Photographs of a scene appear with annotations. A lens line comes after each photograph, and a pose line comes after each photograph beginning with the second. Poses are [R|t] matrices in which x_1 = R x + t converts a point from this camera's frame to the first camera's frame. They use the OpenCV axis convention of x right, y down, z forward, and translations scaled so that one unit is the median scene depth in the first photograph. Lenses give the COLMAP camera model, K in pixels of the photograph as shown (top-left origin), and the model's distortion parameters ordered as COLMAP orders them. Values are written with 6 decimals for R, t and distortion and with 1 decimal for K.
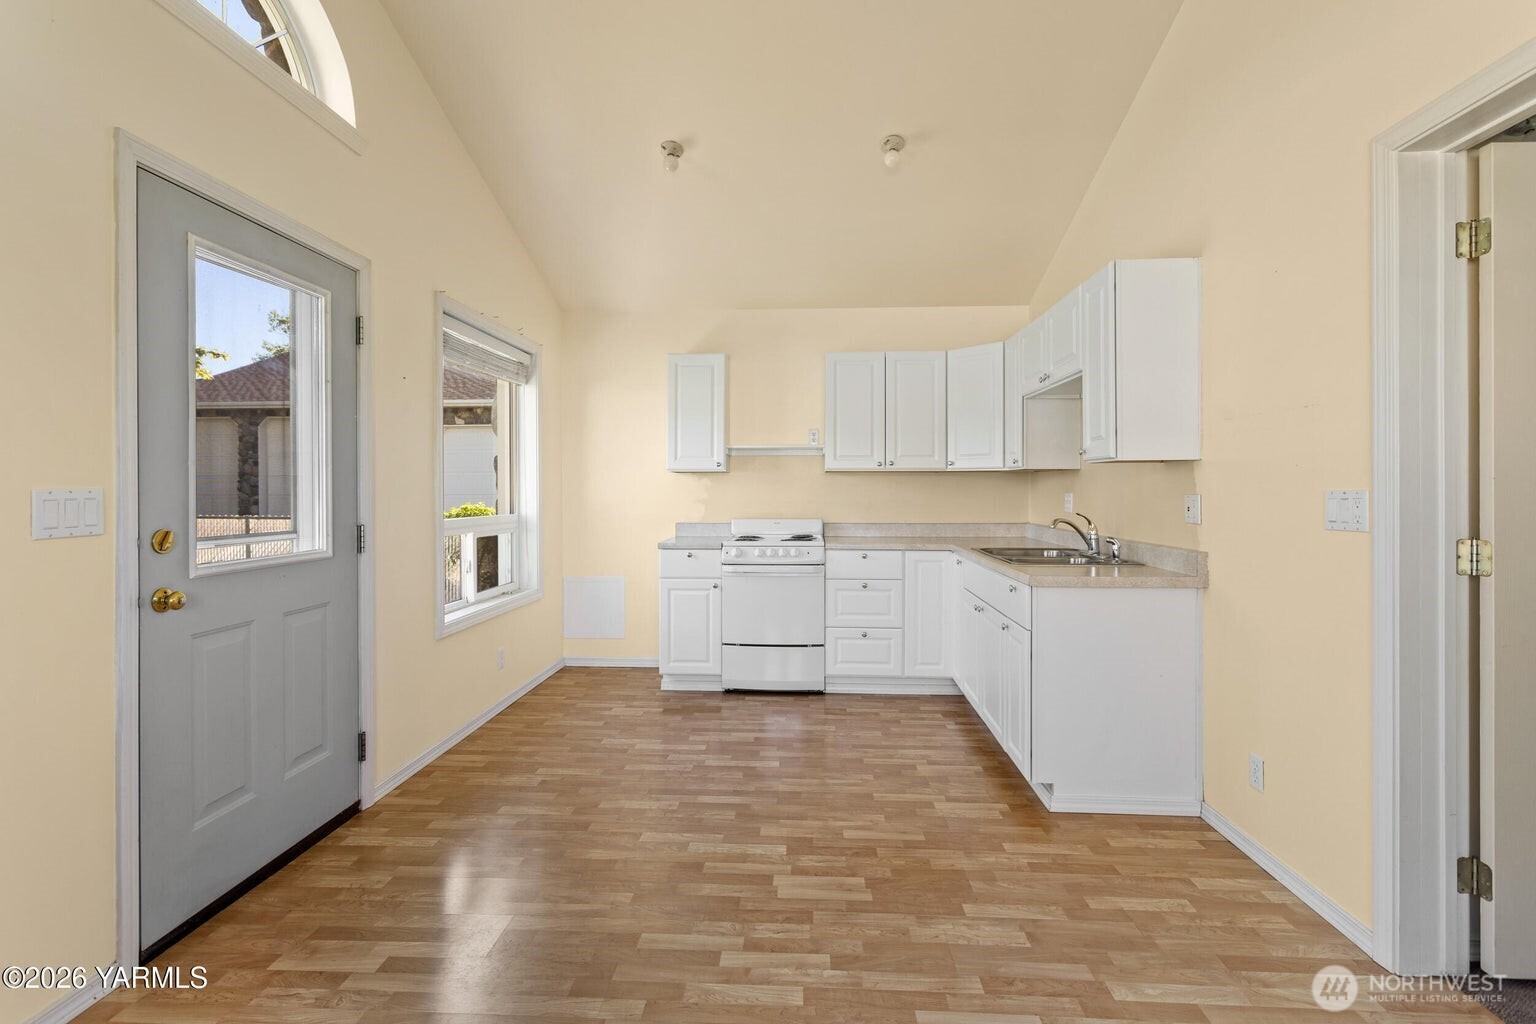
lens RADIAL K [[743.2, 0, 766.5], [0, 743.2, 487.7], [0, 0, 1]] dist [0.000408, 0.000798]
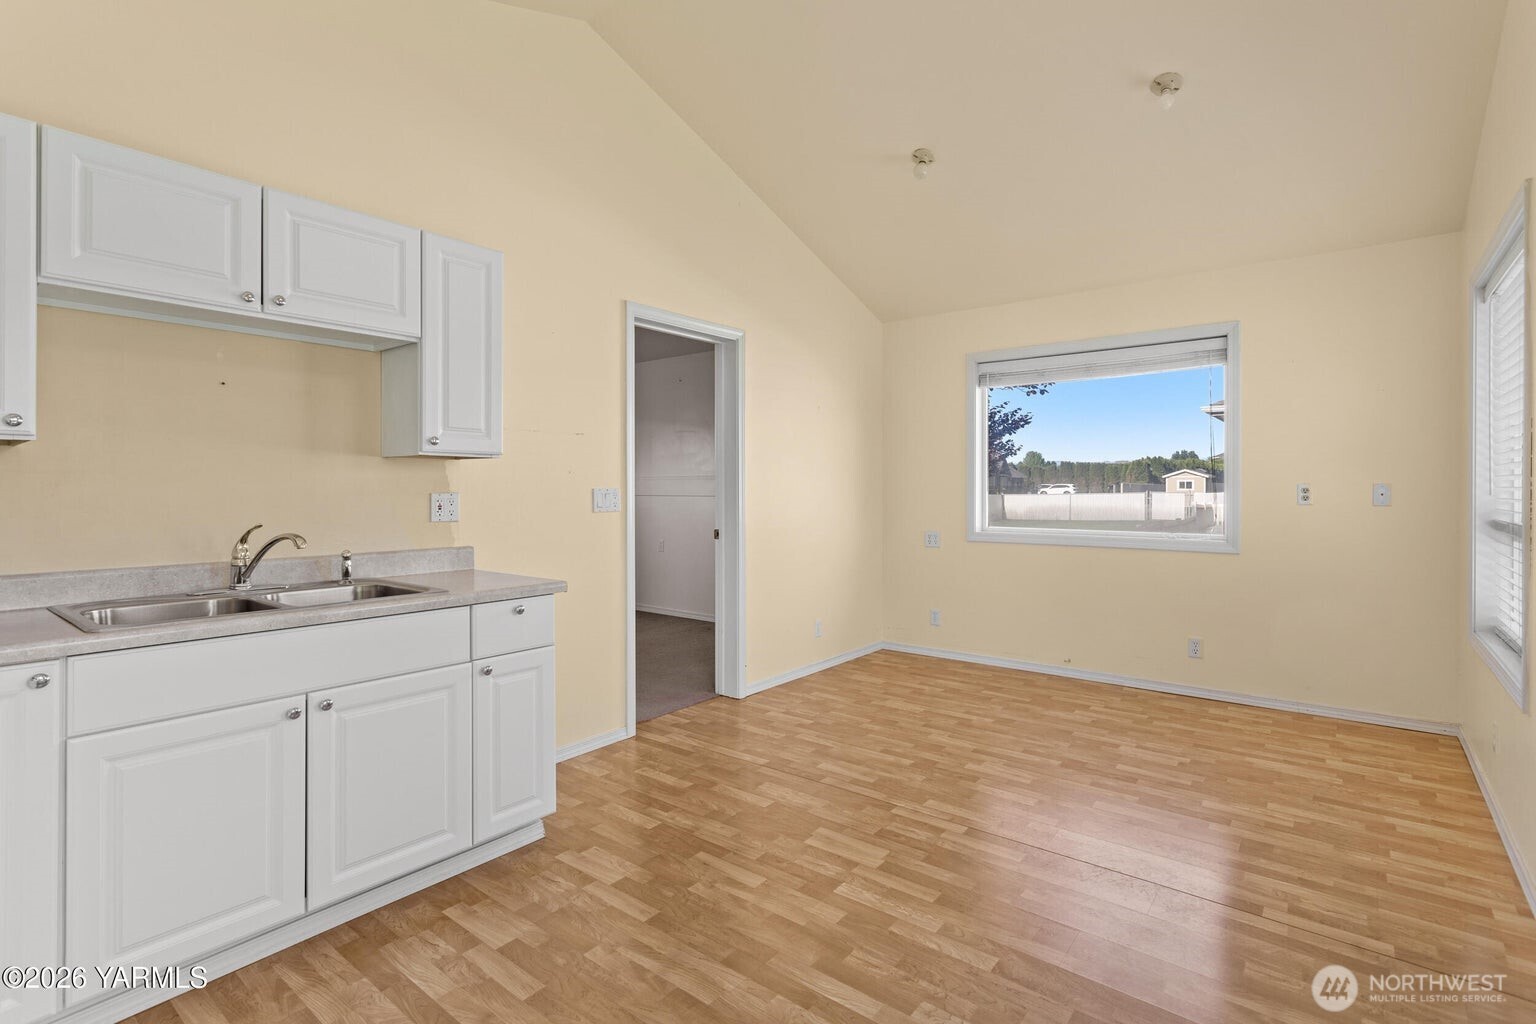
lens RADIAL K [[743.2, 0, 766.5], [0, 743.2, 487.7], [0, 0, 1]] dist [0.000408, 0.000798]
pose [[-0.821109, 0.004124, 0.570757, -0.351804], [0.001836, 0.999988, -0.004584, 0.007344], [-0.570769, -0.002716, -0.821106, 1.509775]]
